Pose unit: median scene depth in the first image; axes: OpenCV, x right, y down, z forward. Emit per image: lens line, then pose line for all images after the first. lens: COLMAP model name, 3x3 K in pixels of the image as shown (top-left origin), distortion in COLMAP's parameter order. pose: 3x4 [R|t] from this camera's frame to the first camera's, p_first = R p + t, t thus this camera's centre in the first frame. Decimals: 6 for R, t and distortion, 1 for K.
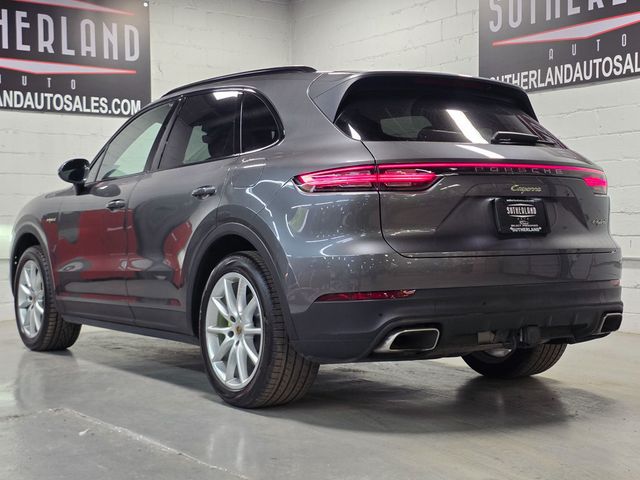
lens RADIAL K [[1024.6, 0, 320.0], [0, 1024.6, 240.0], [0, 0, 1]] dist [0.010206, -0.141080]
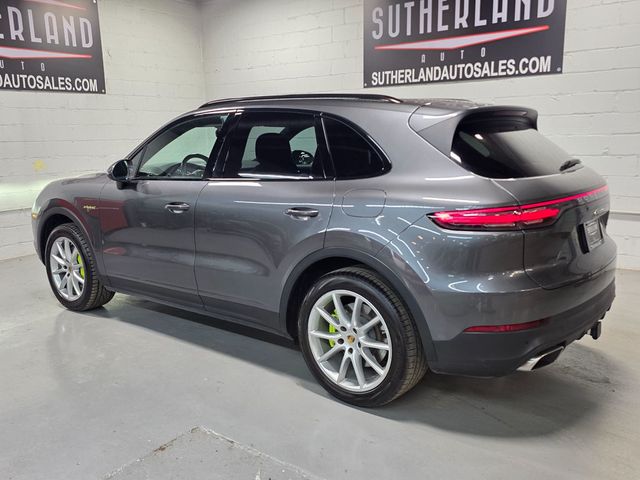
lens RADIAL K [[589.5, 0, 320.0], [0, 589.5, 240.0], [0, 0, 1]] dist [0.009310, -0.027510]
pose [[0.956627, -0.060744, 0.284912, -0.162734], [0.012593, 0.985727, 0.167879, -0.072660], [-0.291043, -0.157010, 0.943738, 0.228975]]
